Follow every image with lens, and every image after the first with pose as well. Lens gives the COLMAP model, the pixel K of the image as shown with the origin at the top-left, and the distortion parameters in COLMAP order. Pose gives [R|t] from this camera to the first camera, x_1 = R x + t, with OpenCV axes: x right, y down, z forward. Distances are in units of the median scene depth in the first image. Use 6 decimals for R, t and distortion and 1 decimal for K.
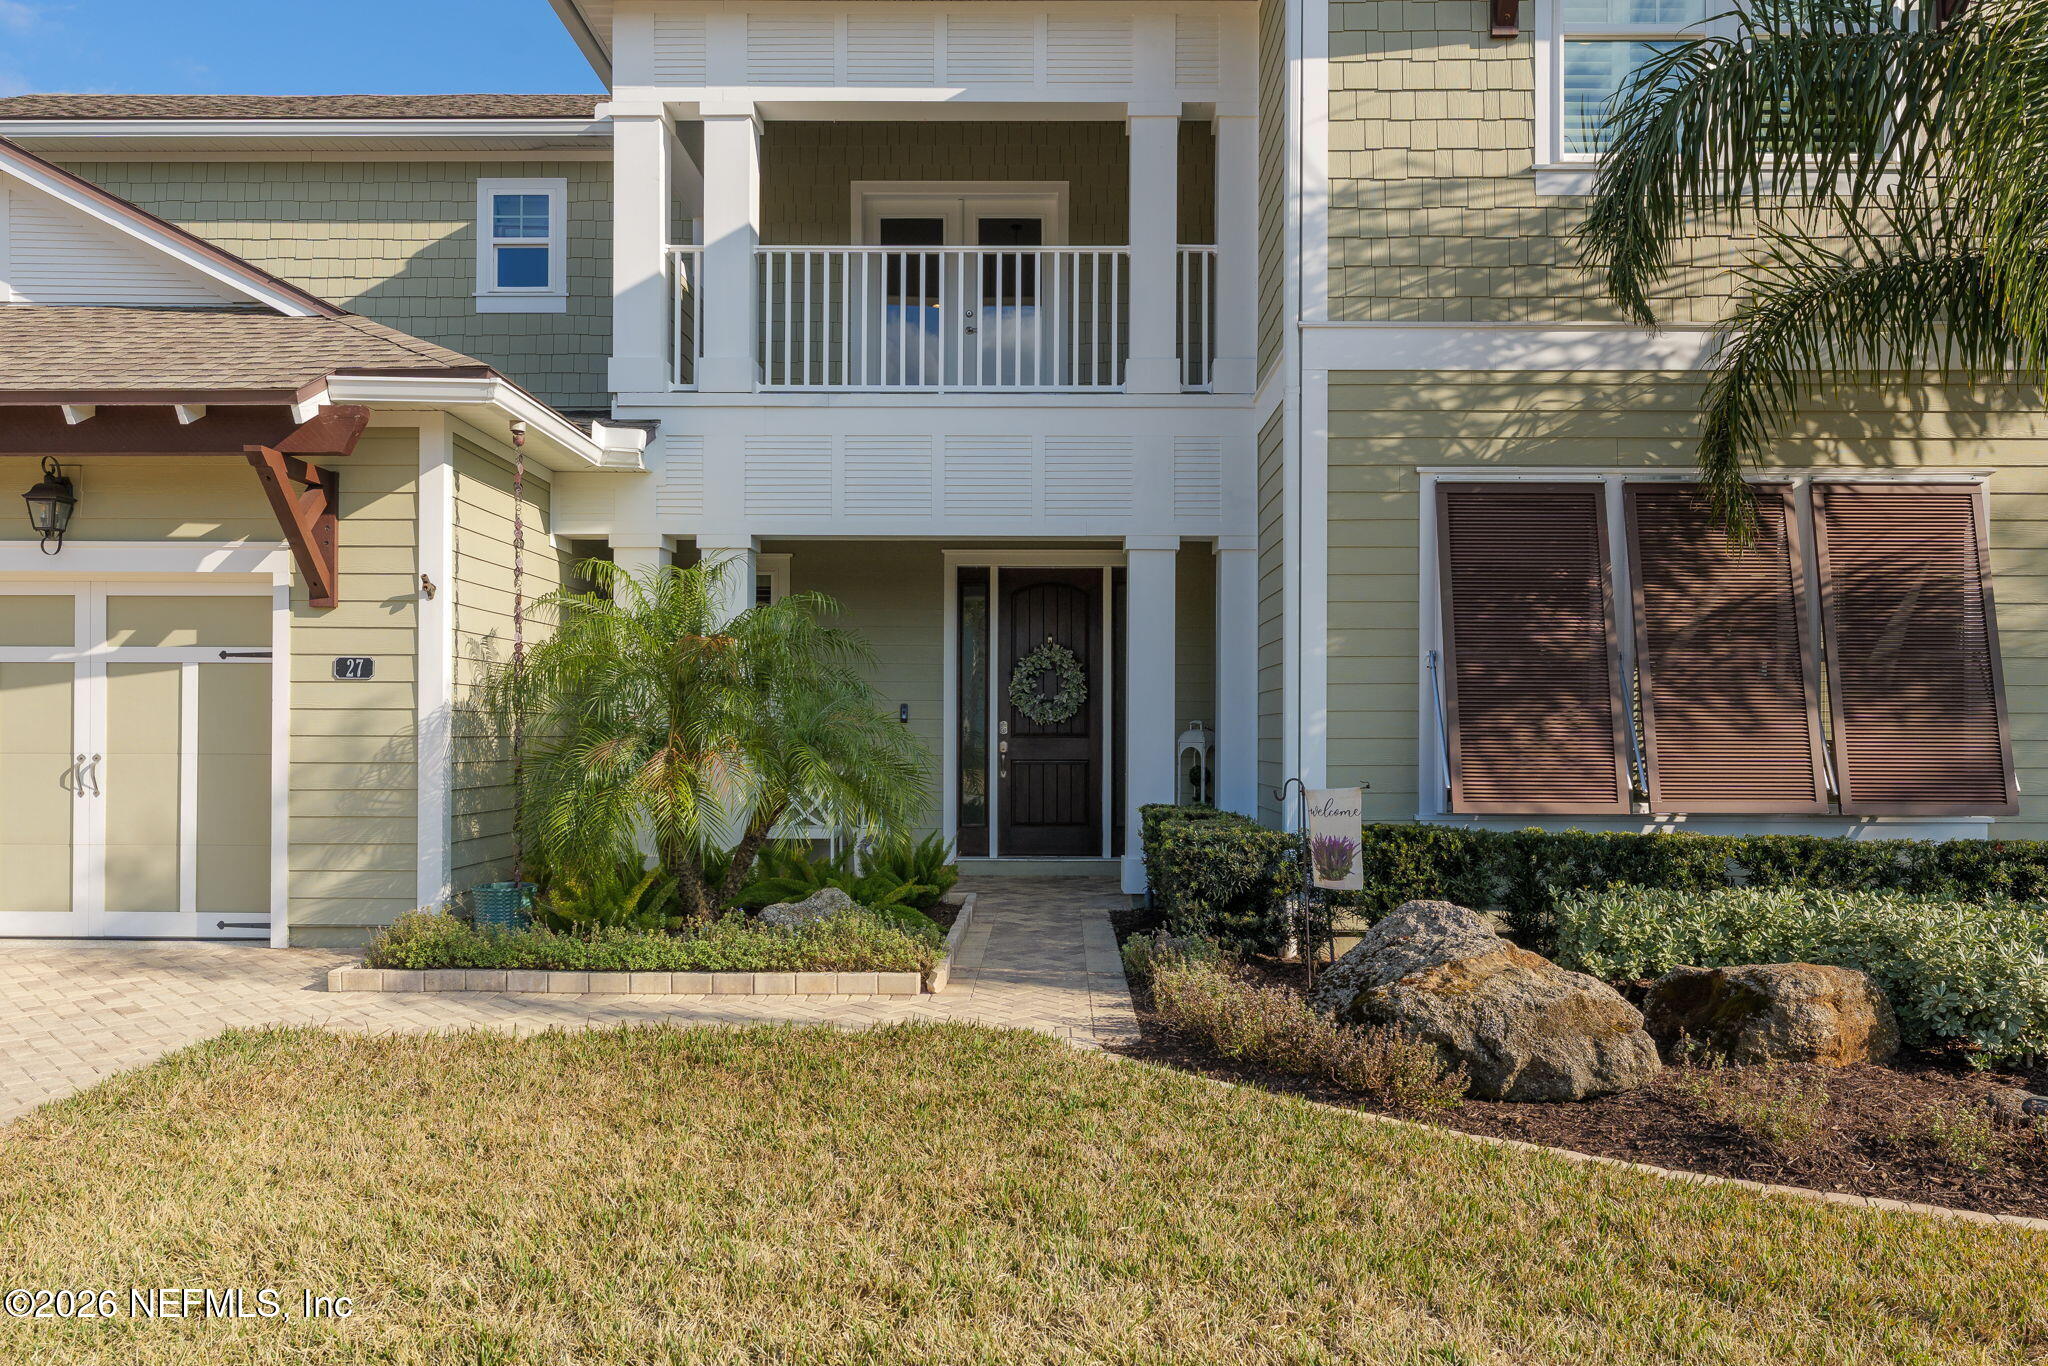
lens RADIAL K [[1453.6, 0, 1029.6], [0, 1453.6, 734.8], [0, 0, 1]] dist [-0.005997, -0.001010]
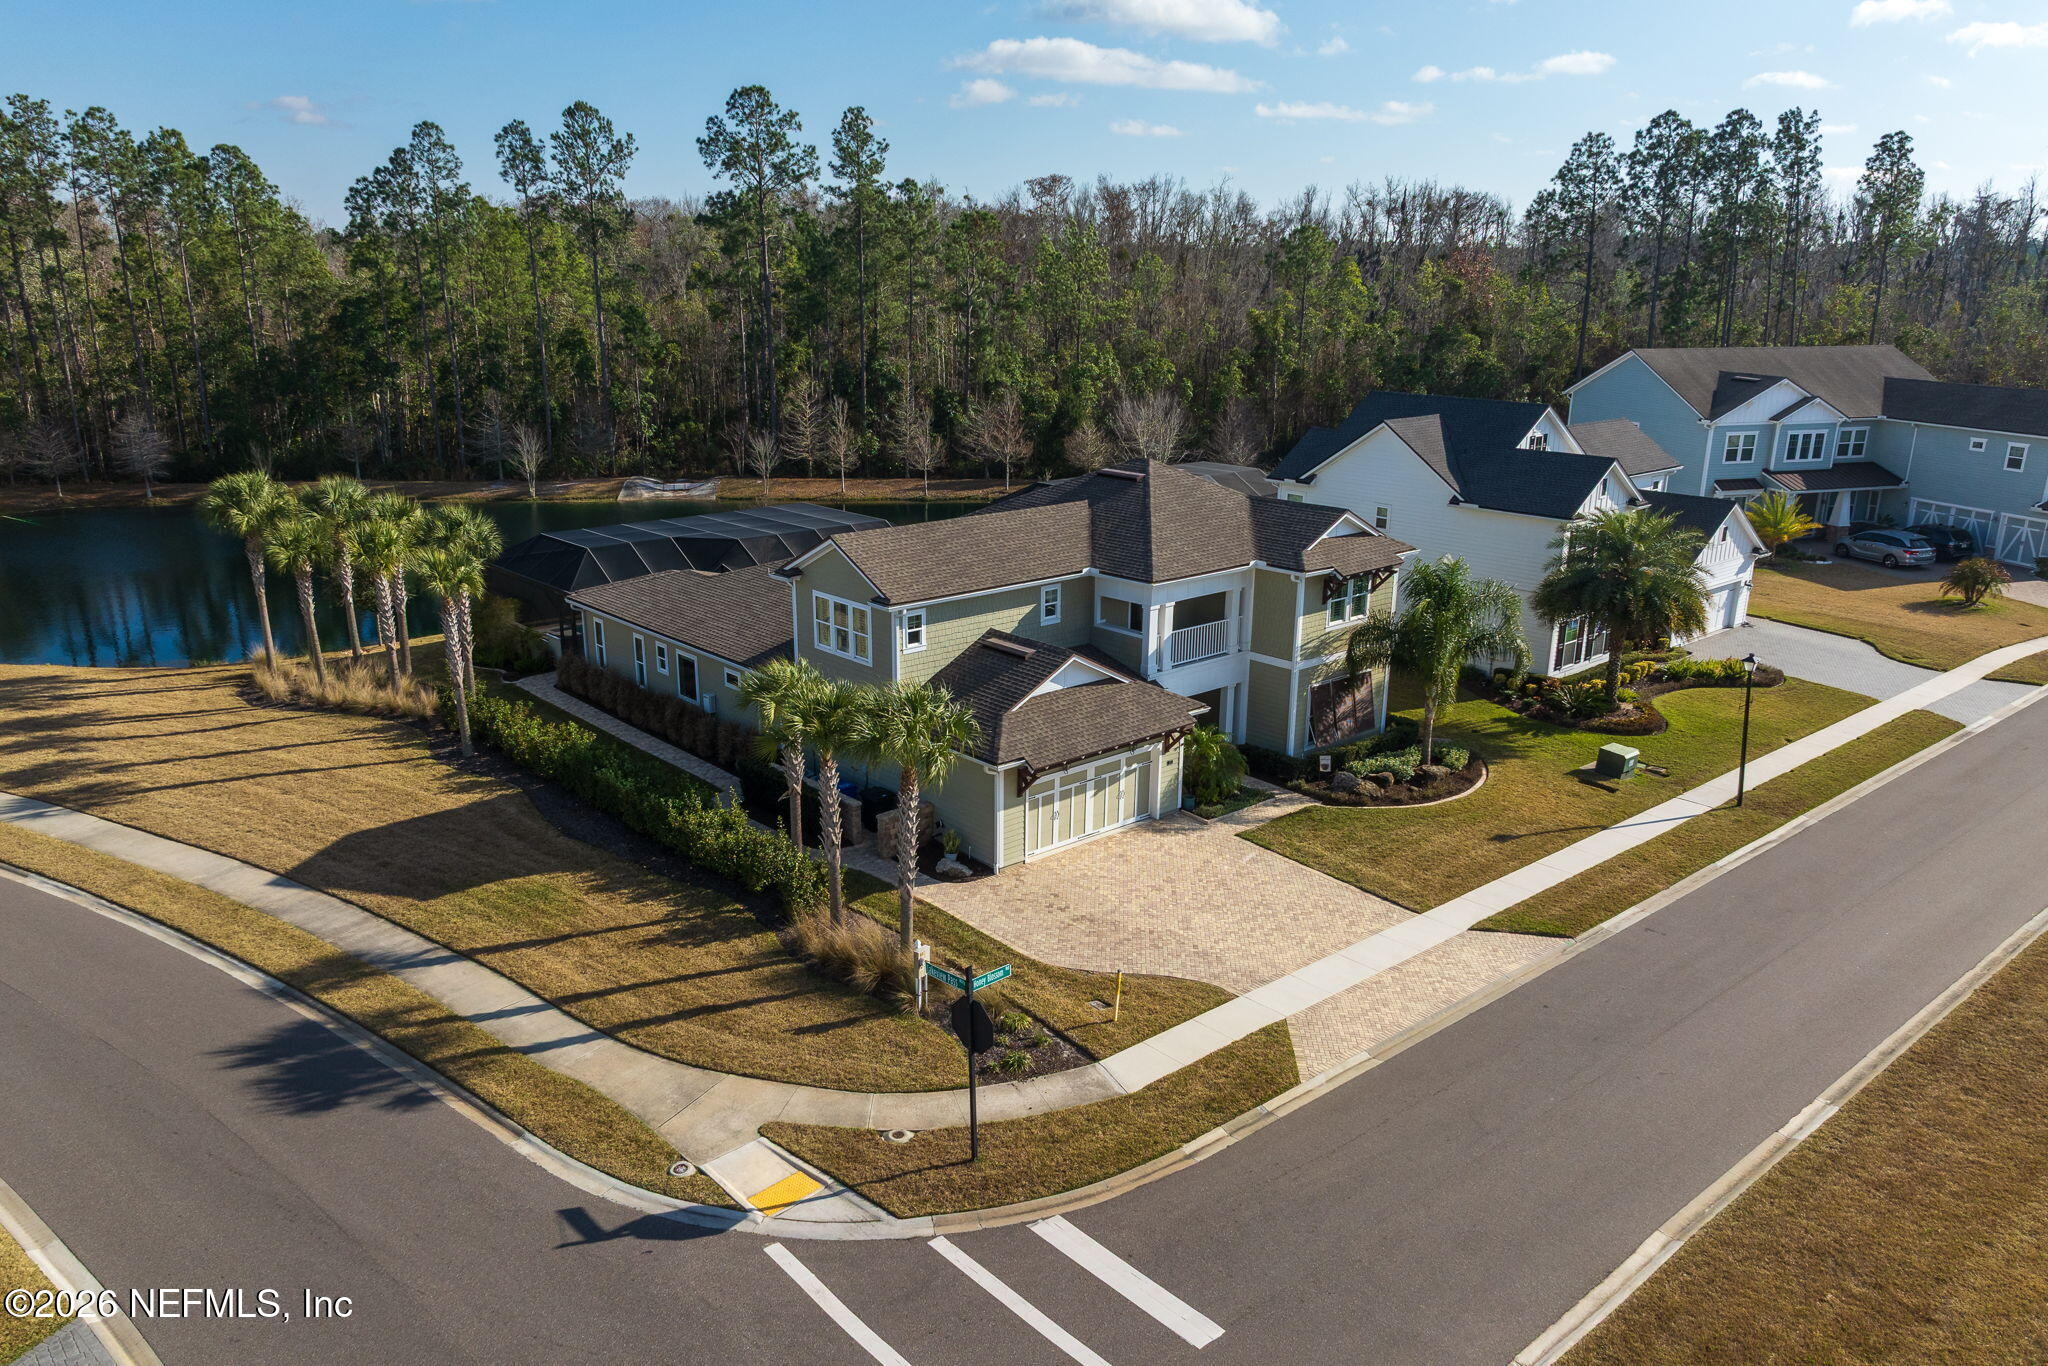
lens RADIAL K [[1478.7, 0, 976.3], [0, 1478.7, 750.9], [0, 0, 1]] dist [-0.002834, -0.006710]
pose [[0.758536, -0.213899, 0.615524, -4.143050], [0.006642, 0.947079, 0.320932, -1.738993], [-0.651597, -0.239350, 0.719815, -2.228344]]
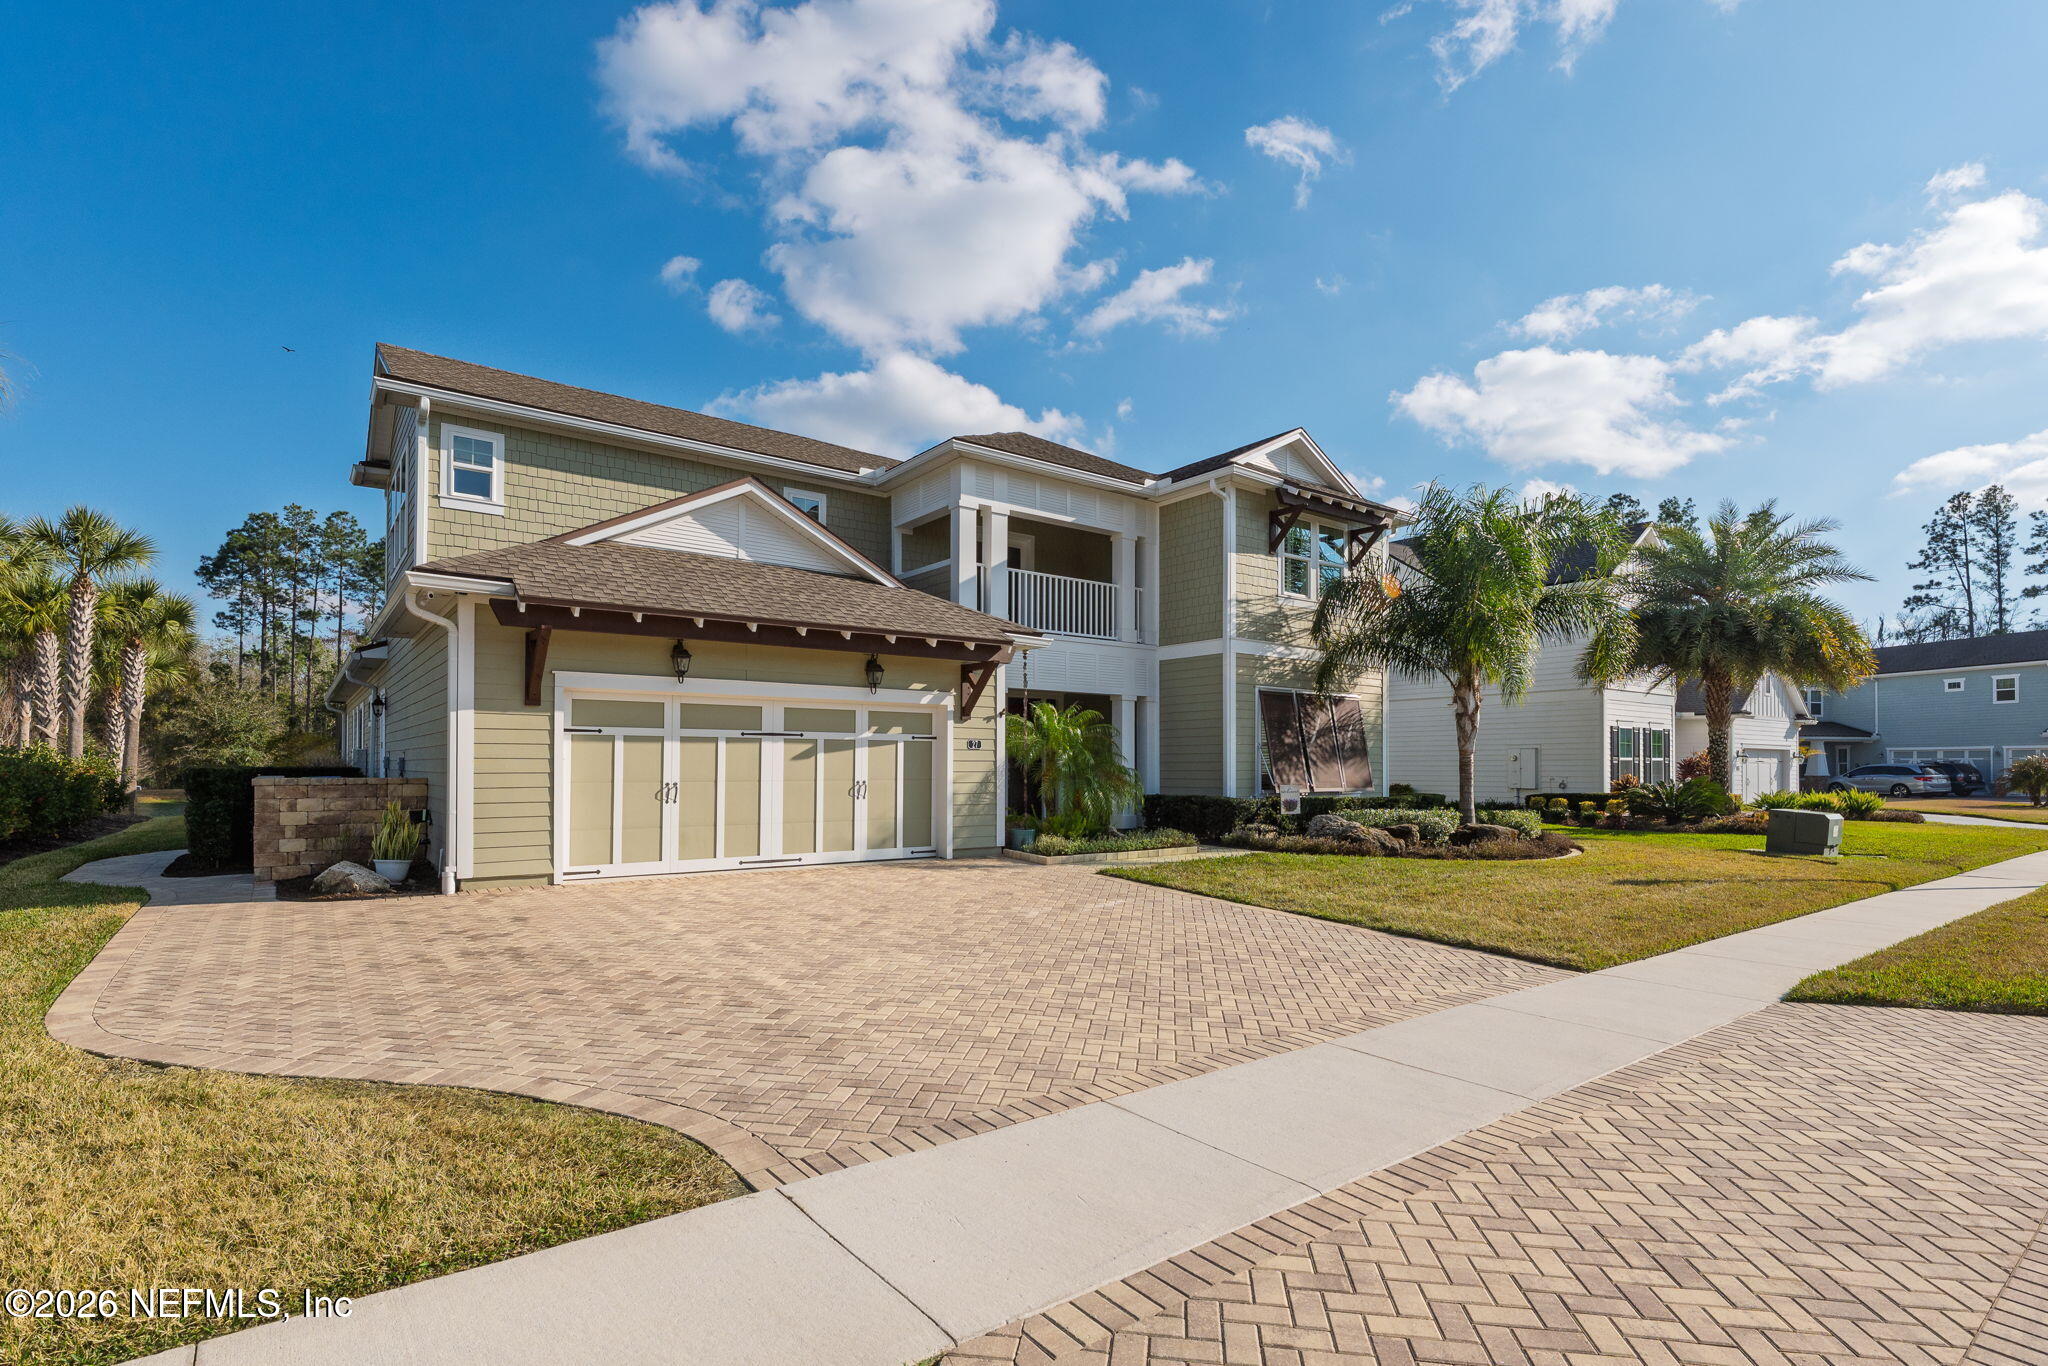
lens RADIAL K [[981.1, 0, 1039.0], [0, 981.1, 766.6], [0, 0, 1]] dist [-0.001421, -0.000220]
pose [[0.785041, -0.004646, 0.619426, -1.454881], [0.002880, 0.999988, 0.003851, -0.014333], [-0.619437, -0.001239, 0.785046, -0.400859]]
